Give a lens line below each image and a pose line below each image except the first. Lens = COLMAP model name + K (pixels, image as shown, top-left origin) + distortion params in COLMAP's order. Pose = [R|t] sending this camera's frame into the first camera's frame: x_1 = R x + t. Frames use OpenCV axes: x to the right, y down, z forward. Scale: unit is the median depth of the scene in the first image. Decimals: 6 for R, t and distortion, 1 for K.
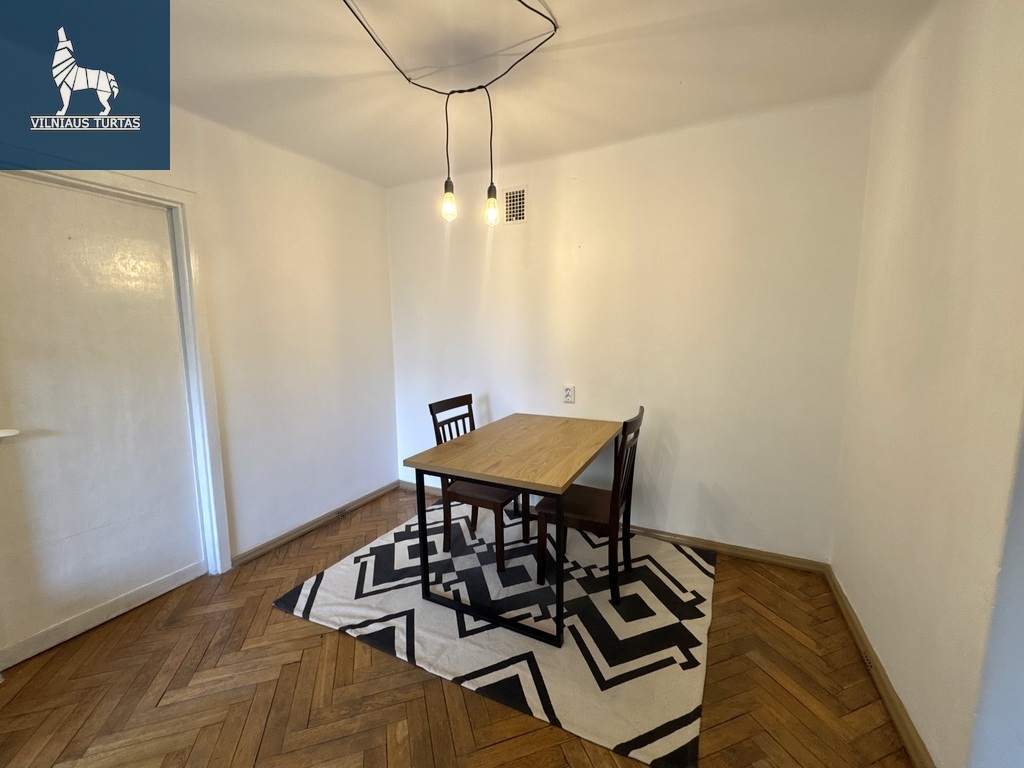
lens RADIAL K [[410.4, 0, 510.4], [0, 410.4, 384.9], [0, 0, 1]] dist [-0.001280, -0.000188]
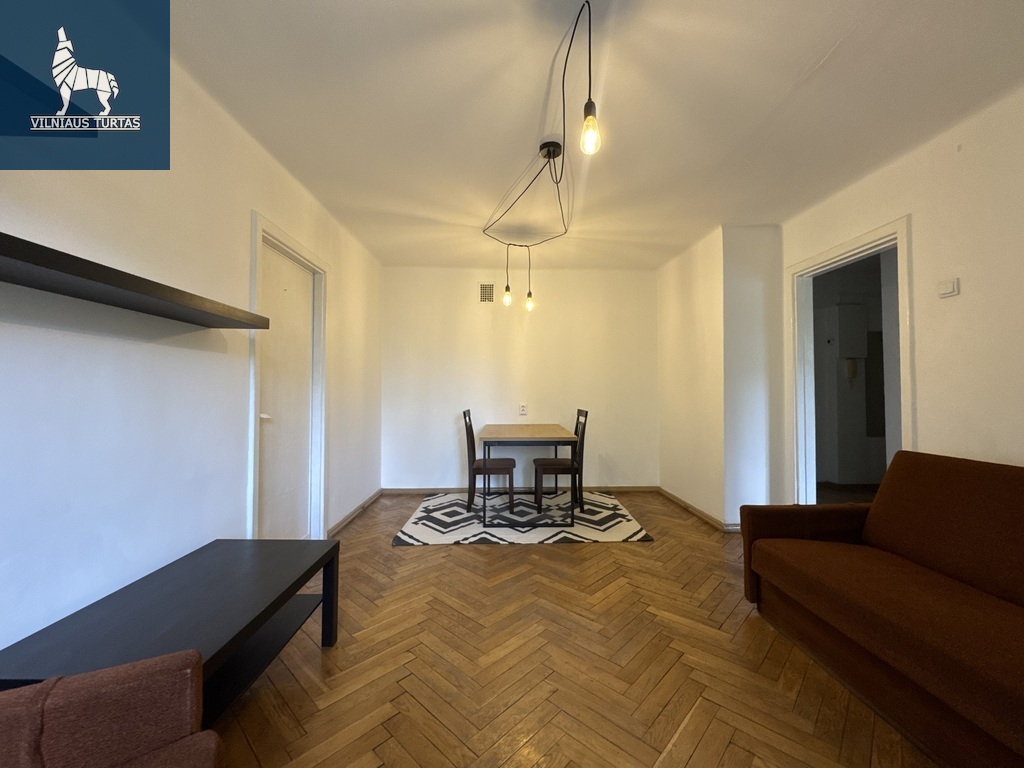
lens RADIAL K [[410.4, 0, 513.9], [0, 410.4, 383.3], [0, 0, 1]] dist [-0.001280, -0.000188]
pose [[0.878962, 0.020528, 0.476449, -0.966976], [0.053532, 0.988512, -0.141348, 0.214759], [-0.473877, 0.149745, 0.867766, -0.580602]]
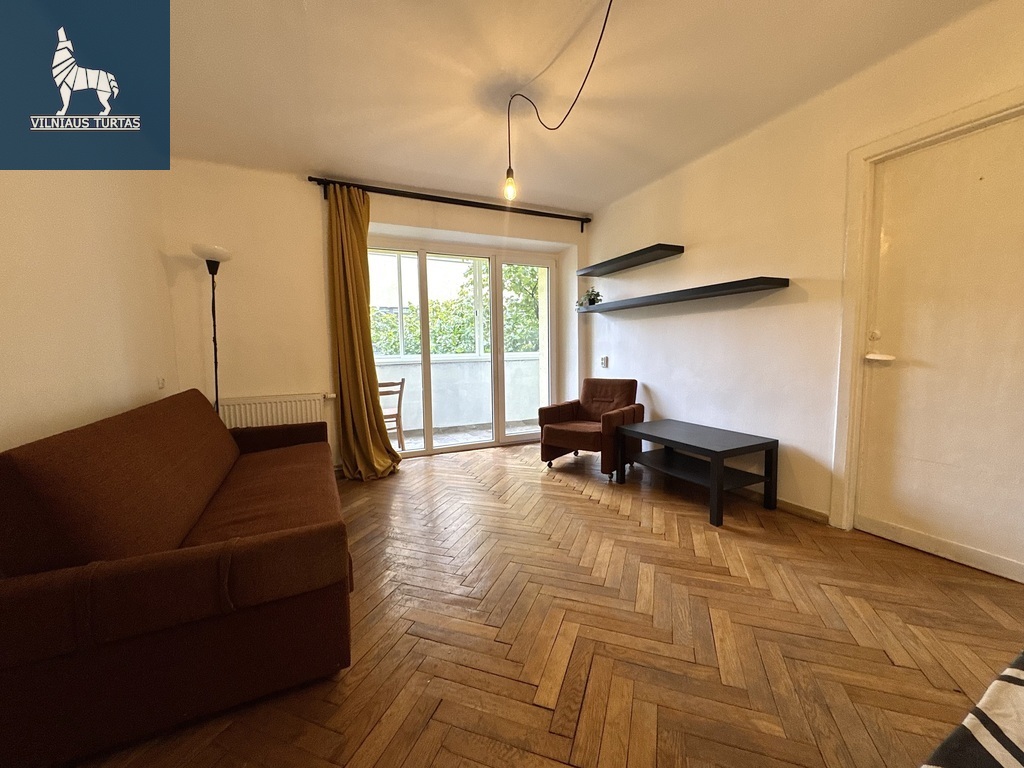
lens RADIAL K [[410.4, 0, 513.0], [0, 410.4, 384.4], [0, 0, 1]] dist [-0.001280, -0.000188]
pose [[-0.611543, 0.091229, -0.785934, 0.453860], [-0.081634, 0.980754, 0.177363, 0.056397], [0.786988, 0.172624, -0.592326, 0.710782]]
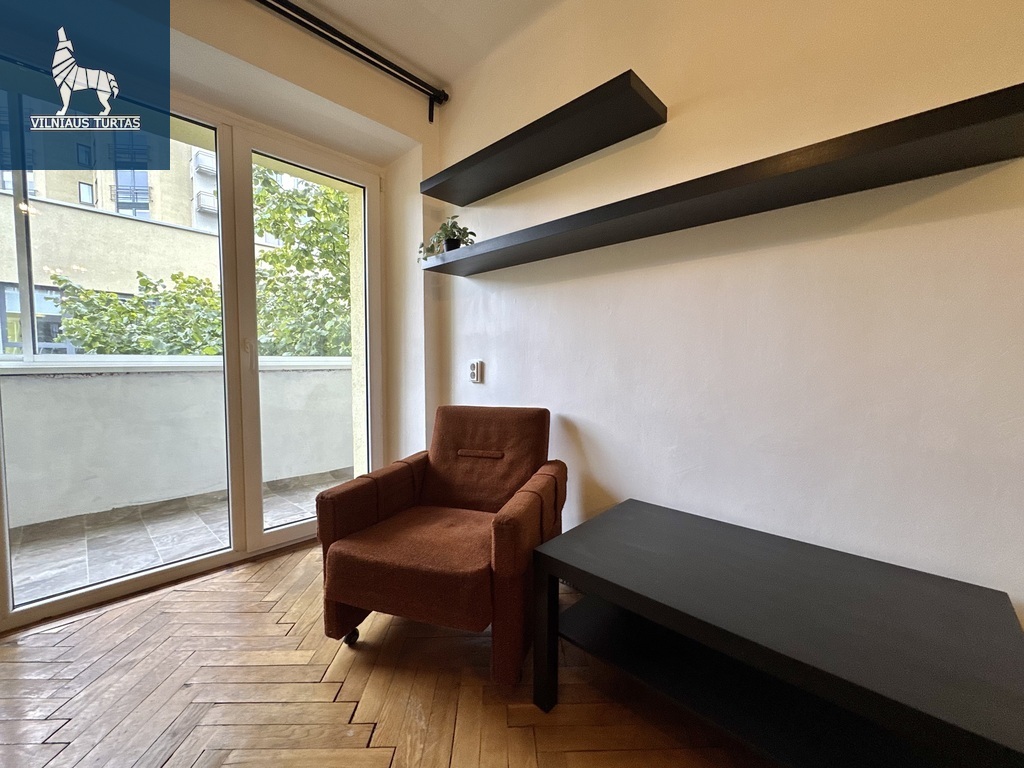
lens RADIAL K [[410.4, 0, 513.7], [0, 410.4, 382.1], [0, 0, 1]] dist [-0.001280, -0.000188]
pose [[-0.285971, 0.062155, -0.956220, -0.523628], [-0.125977, 0.986794, 0.101817, 0.186333], [0.949921, 0.149578, -0.274364, 0.188824]]
